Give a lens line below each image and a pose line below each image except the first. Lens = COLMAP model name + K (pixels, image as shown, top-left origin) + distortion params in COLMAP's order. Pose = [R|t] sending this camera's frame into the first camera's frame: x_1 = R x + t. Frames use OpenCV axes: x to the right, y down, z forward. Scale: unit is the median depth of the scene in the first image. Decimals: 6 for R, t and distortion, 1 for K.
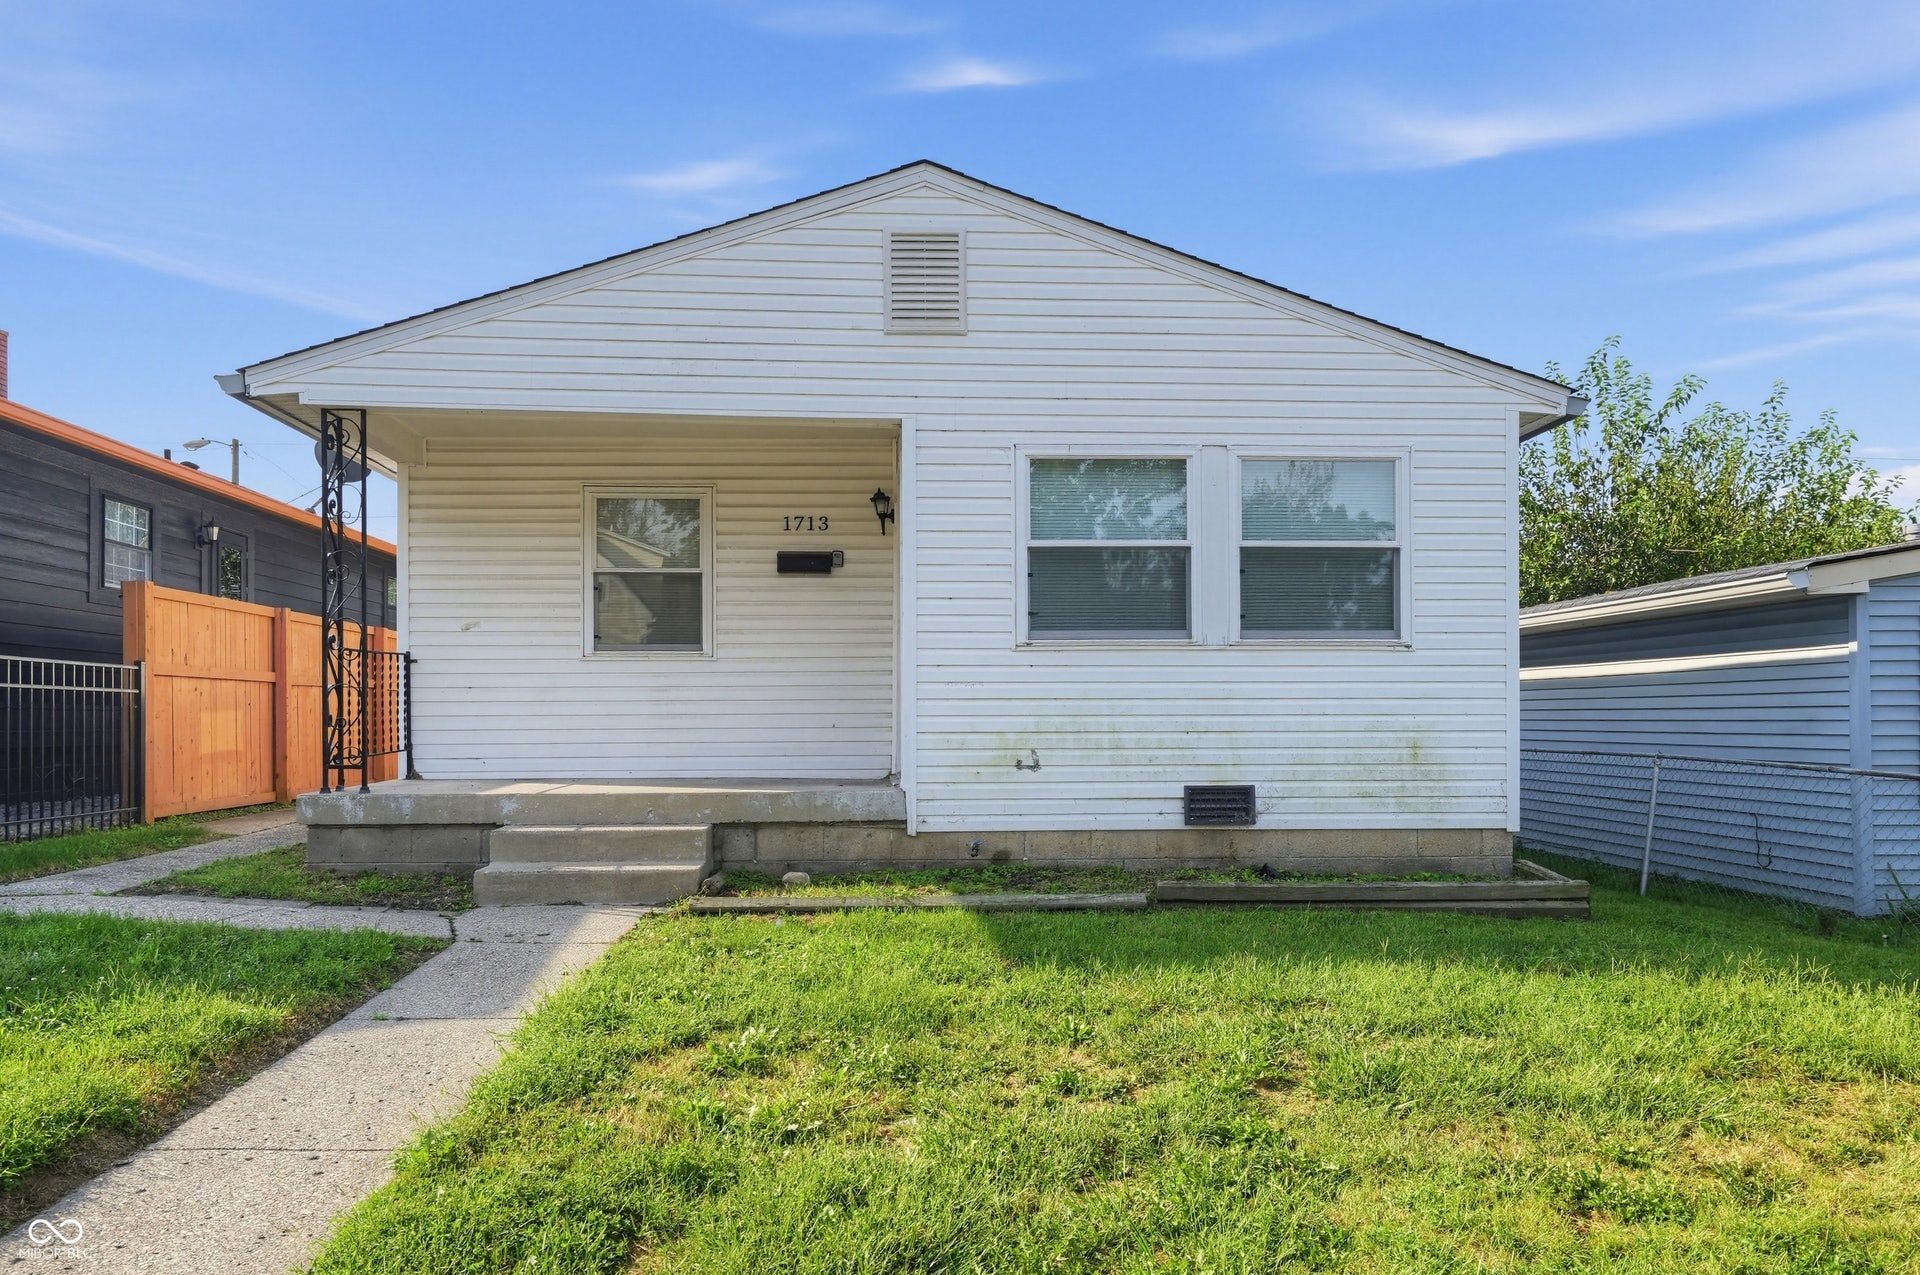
lens RADIAL K [[1310.0, 0, 992.4], [0, 1310.0, 678.4], [0, 0, 1]] dist [-0.019353, 0.046184]
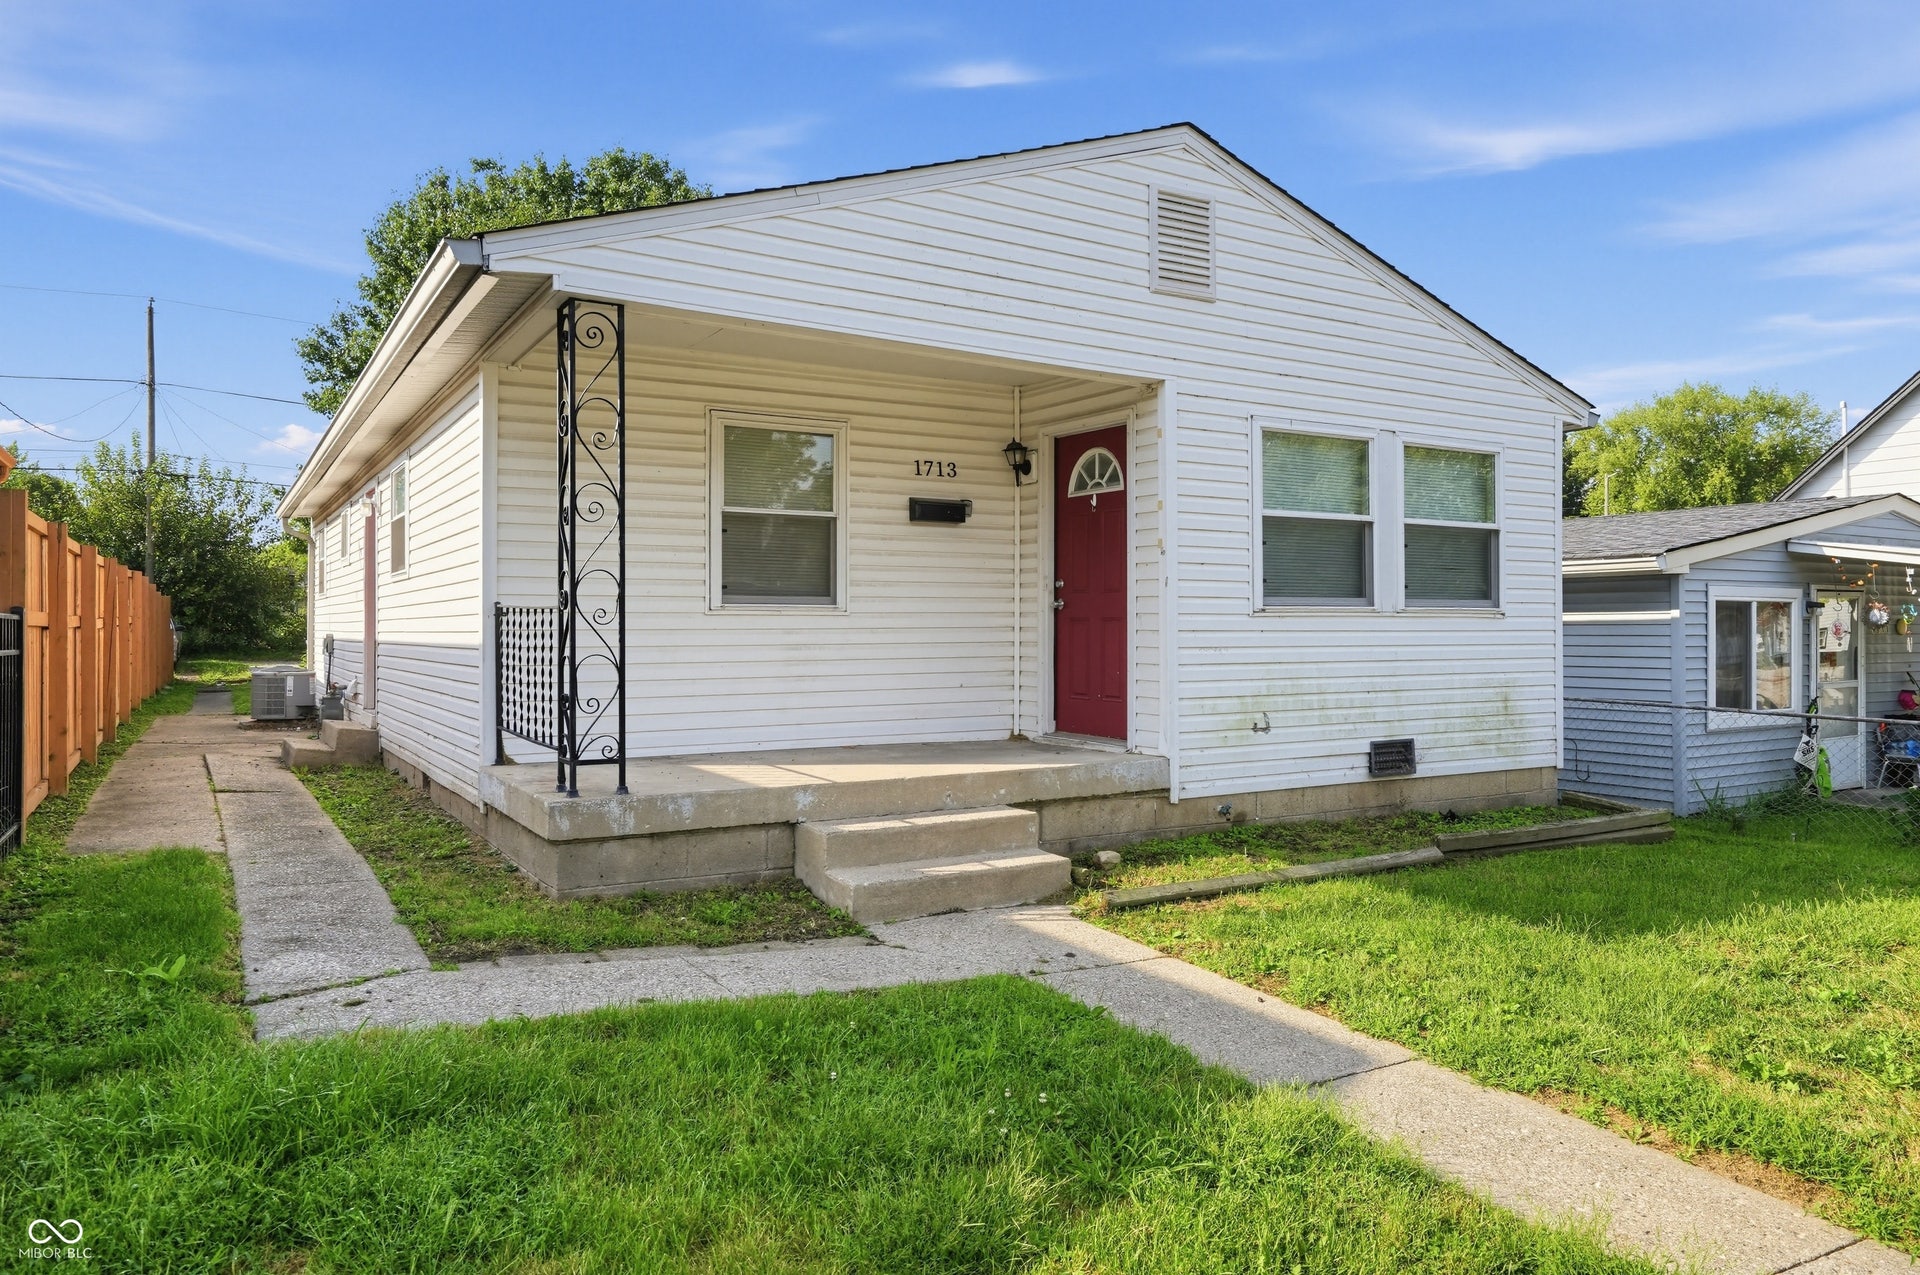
lens RADIAL K [[1258.6, 0, 960.1], [0, 1258.6, 582.0], [0, 0, 1]] dist [-0.002588, -0.000664]
pose [[0.883684, 0.019265, 0.467687, -0.643169], [-0.016510, 0.999814, -0.009989, -0.034280], [-0.467792, 0.001106, 0.883838, 0.234539]]
